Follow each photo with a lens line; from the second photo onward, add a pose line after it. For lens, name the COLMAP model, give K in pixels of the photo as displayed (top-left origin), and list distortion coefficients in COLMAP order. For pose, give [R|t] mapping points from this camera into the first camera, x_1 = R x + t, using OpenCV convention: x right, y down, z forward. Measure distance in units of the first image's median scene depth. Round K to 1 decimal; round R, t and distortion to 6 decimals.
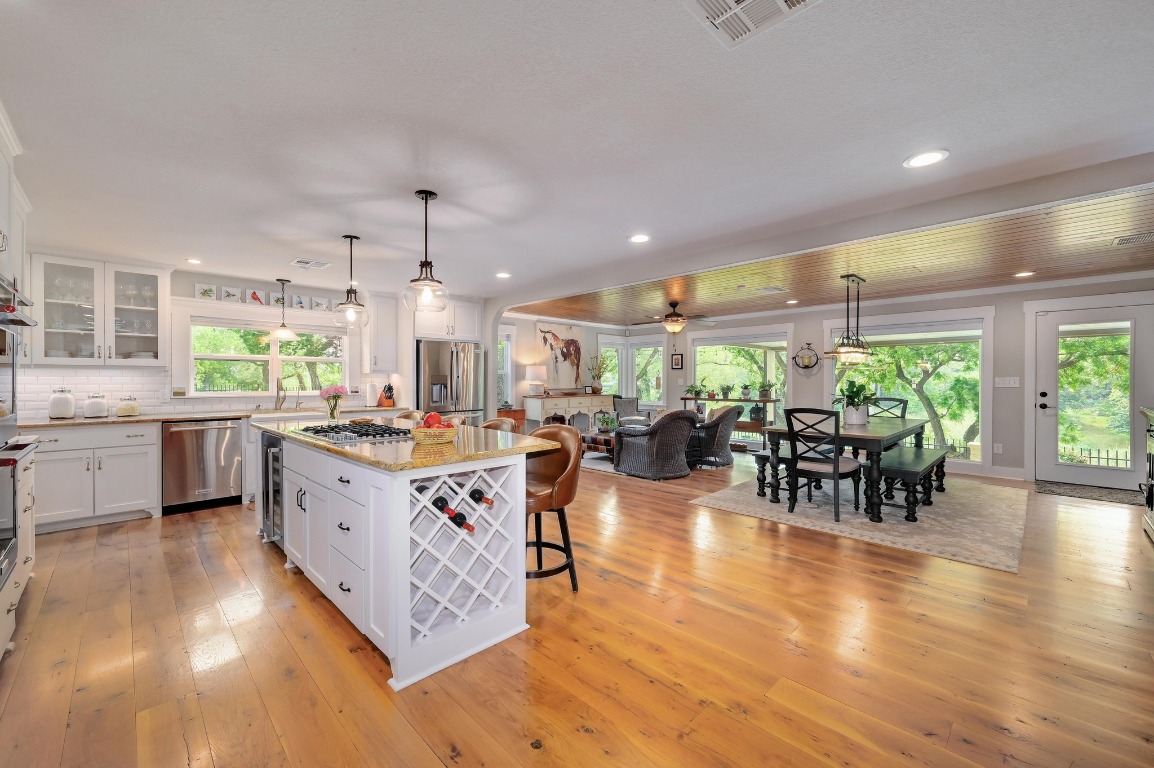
lens RADIAL K [[464.9, 0, 570.9], [0, 464.9, 380.6], [0, 0, 1]] dist [0.003392, 0.001133]
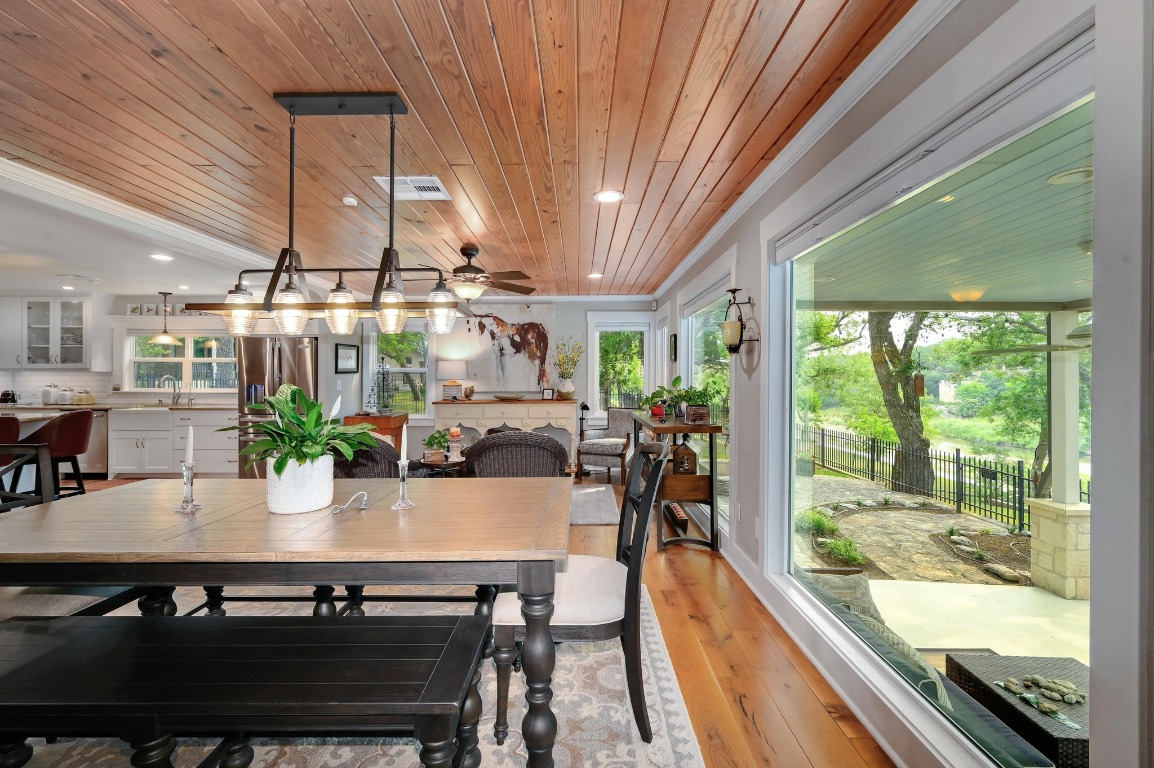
lens RADIAL K [[500.6, 0, 570.9], [0, 500.6, 377.3], [0, 0, 1]] dist [0.004159, 0.003024]
pose [[0.706325, -0.000661, -0.707888, 0.619175], [-0.003638, 0.999983, -0.004564, -0.001883], [0.707879, 0.005799, 0.706310, 0.524975]]
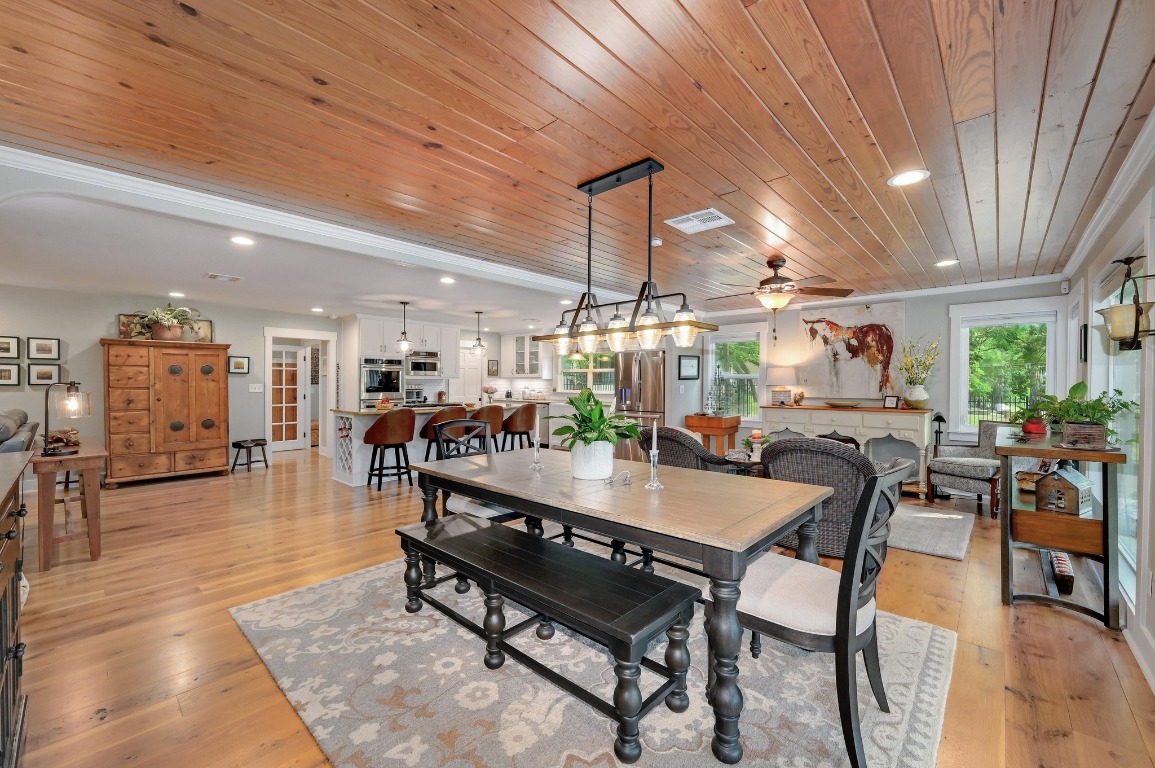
lens RADIAL K [[465.3, 0, 582.4], [0, 465.3, 385.3], [0, 0, 1]] dist [0.003392, 0.001133]
pose [[0.061894, 0.006111, -0.998064, 0.668596], [-0.007159, 0.999958, 0.005679, -0.003183], [0.998057, 0.006793, 0.061935, 0.577706]]
